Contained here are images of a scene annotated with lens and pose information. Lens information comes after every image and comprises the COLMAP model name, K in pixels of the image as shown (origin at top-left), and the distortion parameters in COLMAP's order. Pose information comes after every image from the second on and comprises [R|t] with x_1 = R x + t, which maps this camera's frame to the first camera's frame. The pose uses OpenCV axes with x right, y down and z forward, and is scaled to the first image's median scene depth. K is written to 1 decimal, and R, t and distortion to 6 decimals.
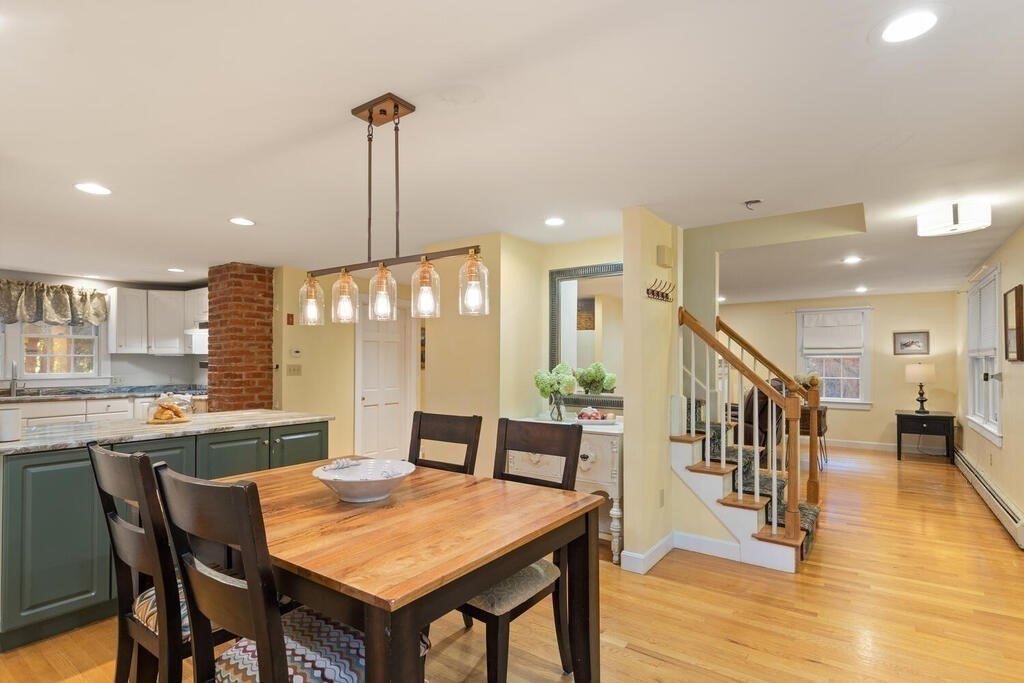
lens RADIAL K [[511.6, 0, 513.2], [0, 511.6, 359.3], [0, 0, 1]] dist [-0.002665, 0.000614]
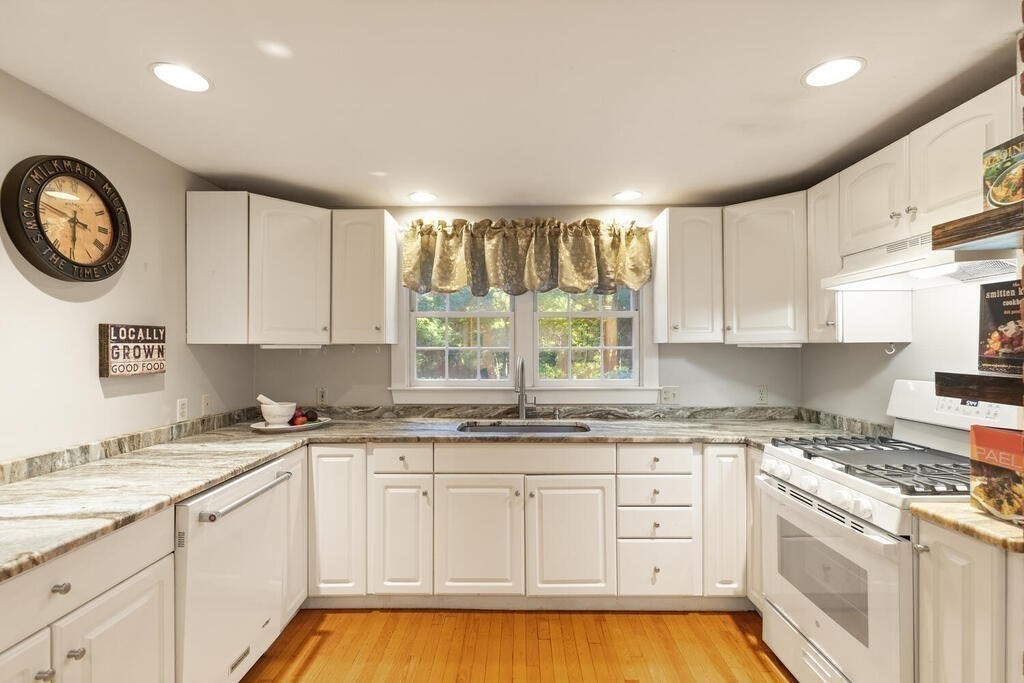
lens RADIAL K [[468.8, 0, 510.1], [0, 468.8, 348.7], [0, 0, 1]] dist [0.005102, -0.000802]
pose [[0.566821, -0.002209, -0.823838, -0.509008], [0.006345, 0.999978, 0.001684, -0.008150], [0.823817, -0.006182, 0.566823, 0.641265]]
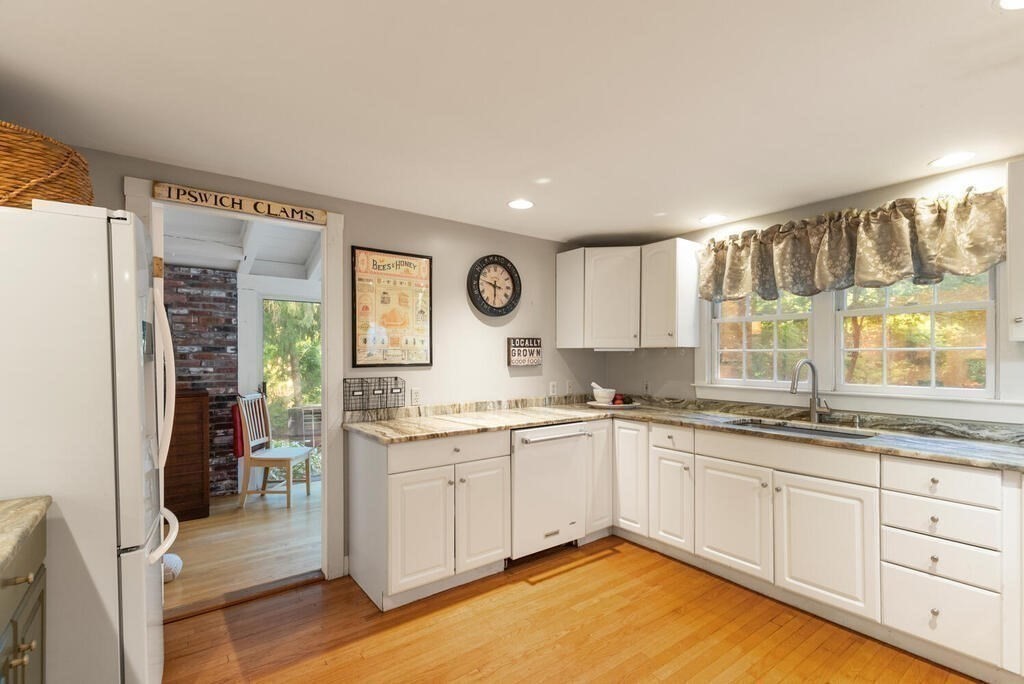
lens RADIAL K [[468.8, 0, 516.9], [0, 468.8, 355.9], [0, 0, 1]] dist [0.005102, -0.000802]
pose [[-0.298579, 0.001129, -0.954384, -0.355915], [0.004055, 0.999992, -0.000086, -0.002737], [0.954376, -0.003896, -0.298581, 0.787933]]
